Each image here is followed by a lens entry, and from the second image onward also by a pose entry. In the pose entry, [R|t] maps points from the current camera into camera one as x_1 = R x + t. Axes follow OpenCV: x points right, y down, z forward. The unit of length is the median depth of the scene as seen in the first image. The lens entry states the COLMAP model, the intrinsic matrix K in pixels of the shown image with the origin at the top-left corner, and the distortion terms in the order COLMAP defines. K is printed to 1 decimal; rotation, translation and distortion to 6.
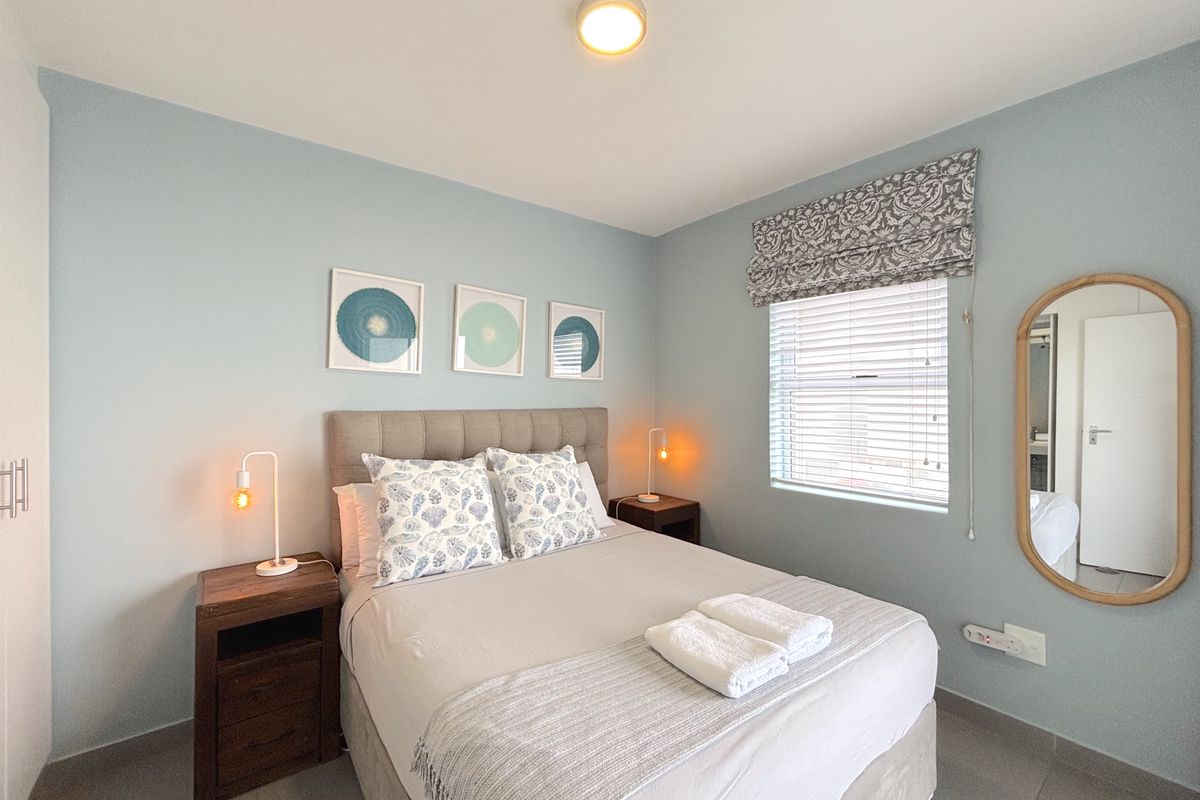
lens RADIAL K [[495.8, 0, 600.0], [0, 495.8, 400.0], [0, 0, 1]] dist [0.000430, 0.000017]
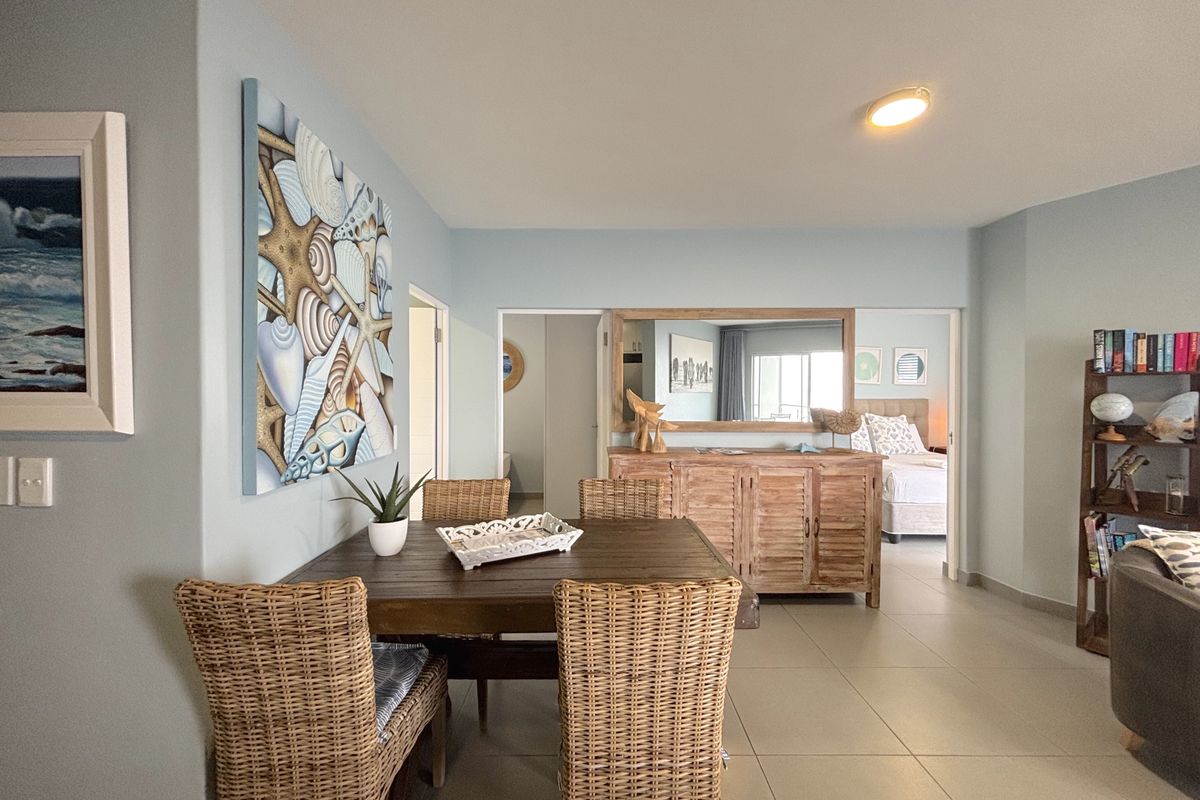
lens RADIAL K [[495.8, 0, 600.0], [0, 495.8, 400.0], [0, 0, 1]] dist [0.000430, 0.000017]
pose [[0.798346, 0.006956, -0.602159, 0.214091], [-0.004030, 0.999973, 0.006208, 0.017644], [0.602186, -0.002529, 0.798352, -1.812879]]
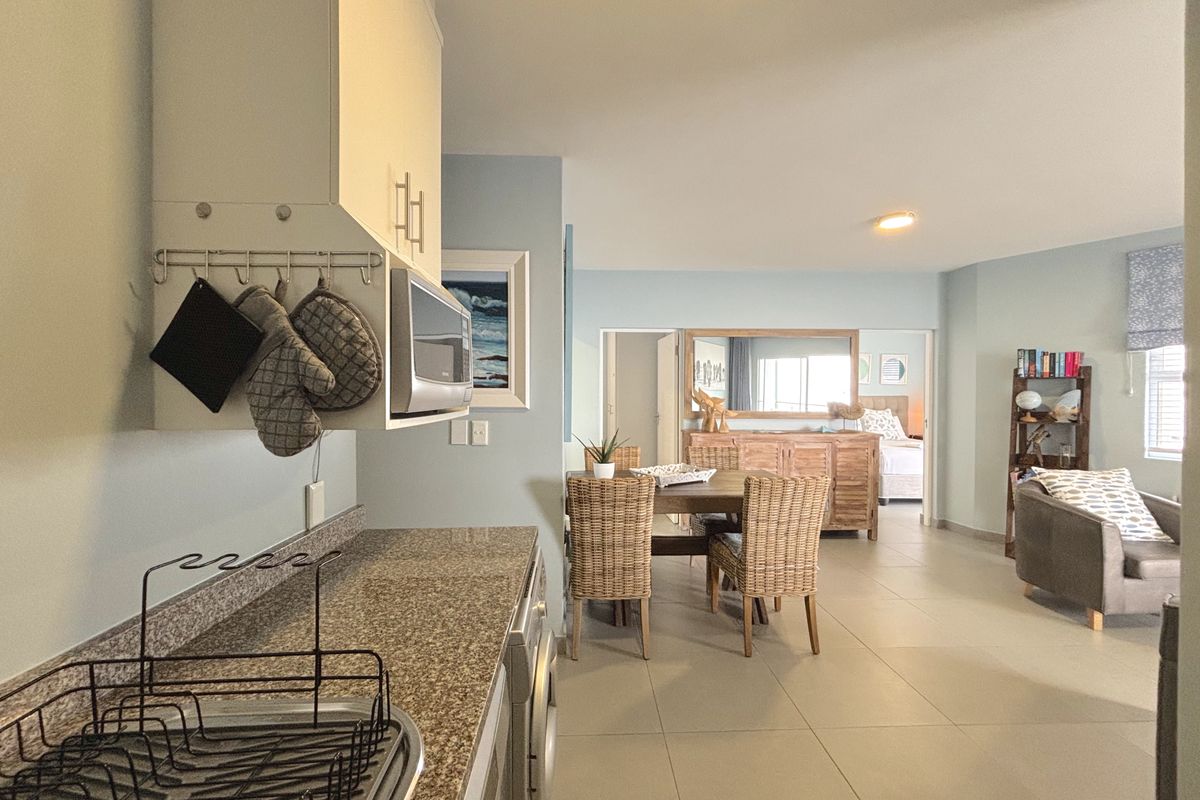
lens RADIAL K [[500.1, 0, 600.0], [0, 500.1, 400.0], [0, 0, 1]] dist [-0.001463, -0.000268]
pose [[0.820233, 0.009969, -0.571942, 0.234569], [-0.005531, 0.999940, 0.009497, 0.028433], [0.572002, -0.004626, 0.820239, -2.466568]]
